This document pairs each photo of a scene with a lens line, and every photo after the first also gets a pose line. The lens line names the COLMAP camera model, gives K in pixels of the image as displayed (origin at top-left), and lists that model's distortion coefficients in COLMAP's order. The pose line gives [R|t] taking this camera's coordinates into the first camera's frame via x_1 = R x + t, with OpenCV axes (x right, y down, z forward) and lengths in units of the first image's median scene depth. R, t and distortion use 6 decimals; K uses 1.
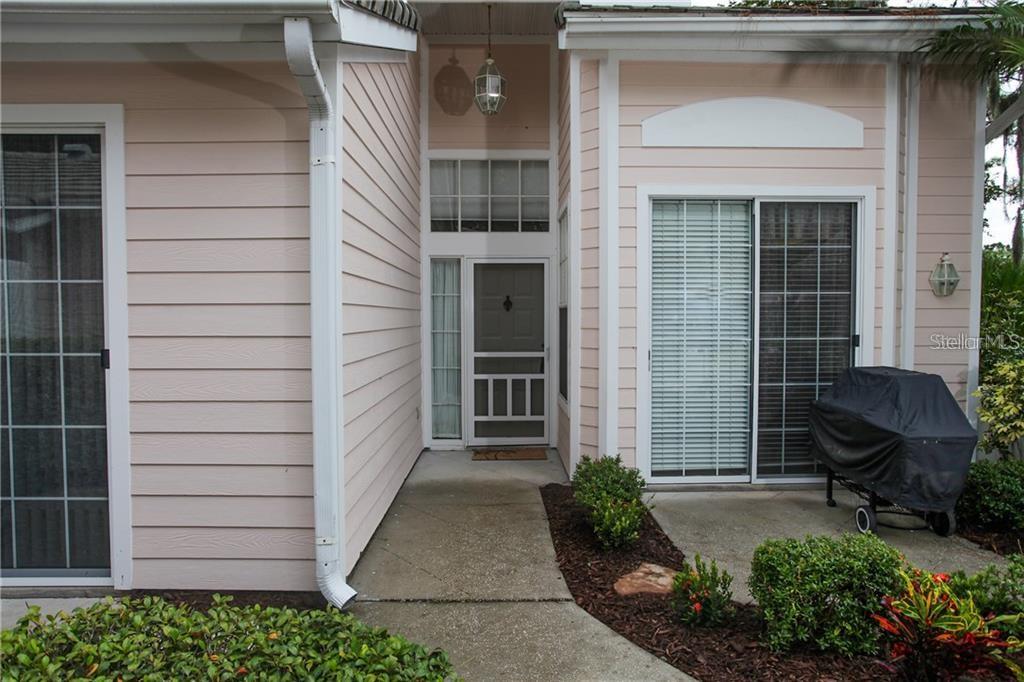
lens RADIAL K [[633.4, 0, 512.0], [0, 633.4, 341.0], [0, 0, 1]] dist [-0.004285, -0.000538]
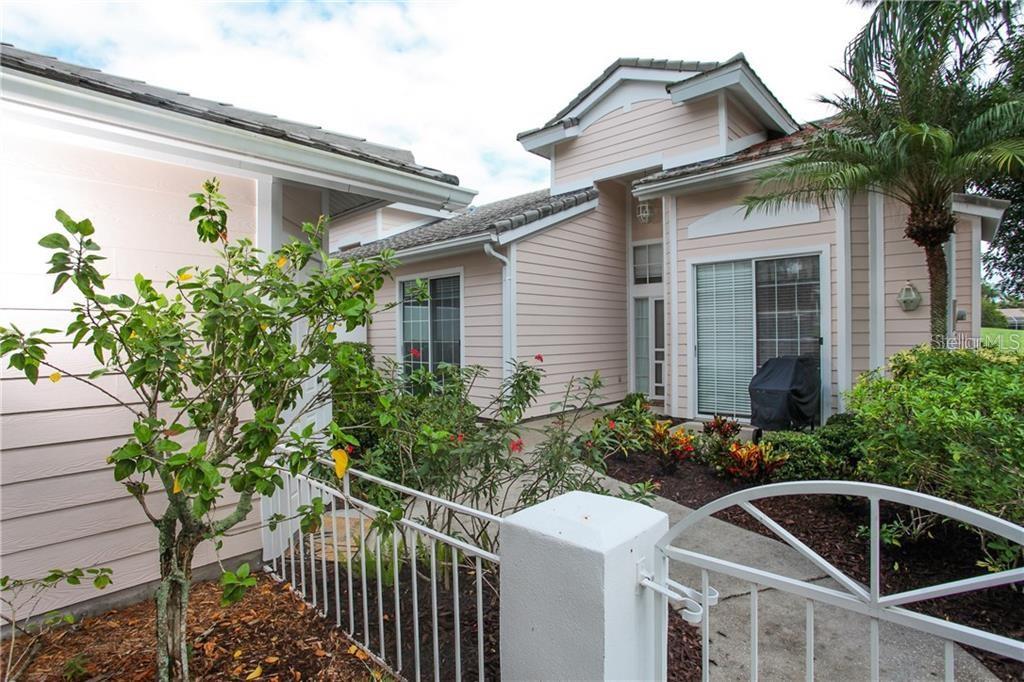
lens RADIAL K [[504.6, 0, 506.2], [0, 504.6, 342.1], [0, 0, 1]] dist [-0.079290, 0.031245]
pose [[0.713715, 0.004955, -0.700418, 0.846186], [-0.018512, 0.999759, -0.011790, 0.031792], [0.700191, 0.021381, 0.713635, -0.435815]]
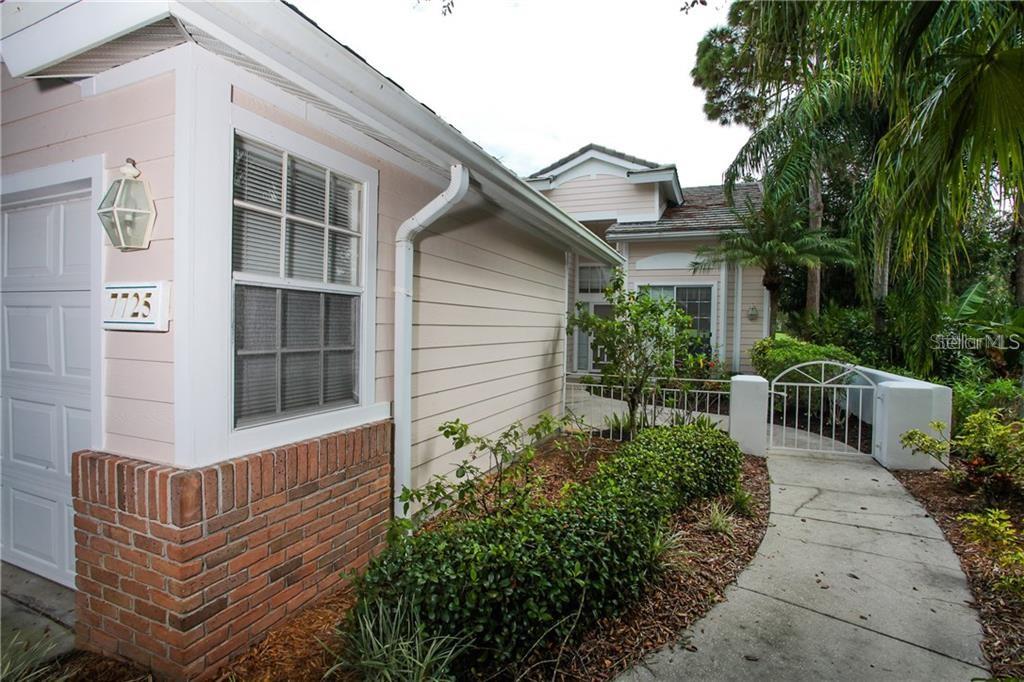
lens RADIAL K [[504.6, 0, 506.2], [0, 504.6, 342.1], [0, 0, 1]] dist [-0.079290, 0.031245]
pose [[0.917147, 0.032102, -0.397253, 0.593259], [-0.035222, 0.999379, -0.000557, 0.068570], [0.396989, 0.014503, 0.917709, -1.459324]]
